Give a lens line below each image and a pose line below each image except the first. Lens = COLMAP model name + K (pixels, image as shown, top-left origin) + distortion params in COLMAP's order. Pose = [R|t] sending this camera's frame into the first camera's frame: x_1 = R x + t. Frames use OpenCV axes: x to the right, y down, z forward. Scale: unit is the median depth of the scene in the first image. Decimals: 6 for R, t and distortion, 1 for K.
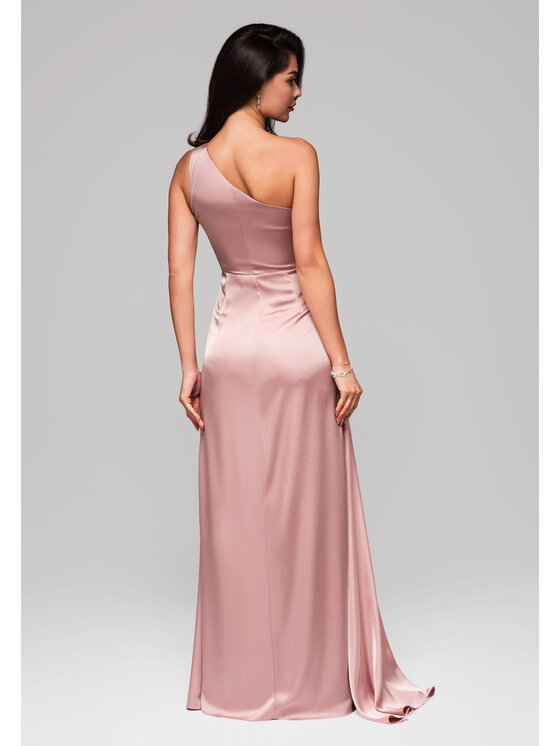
lens RADIAL K [[1855.5, 0, 280.0], [0, 1855.5, 373.0], [0, 0, 1]] dist [0.423003, -0.011924]
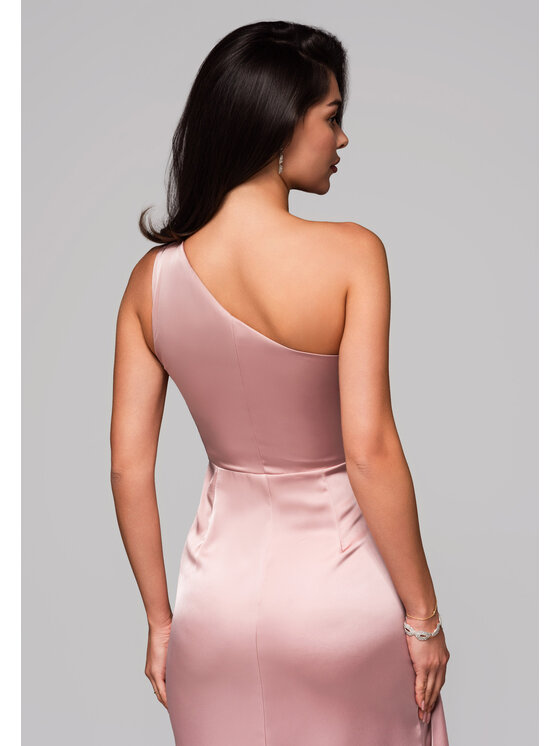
lens RADIAL K [[1855.5, 0, 280.0], [0, 1855.5, 373.0], [0, 0, 1]] dist [0.423003, -0.011924]
pose [[0.999878, 0.011905, 0.010149, -0.016053], [-0.011848, 0.999914, -0.005617, -0.078699], [-0.010215, 0.005496, 0.999933, 0.452595]]
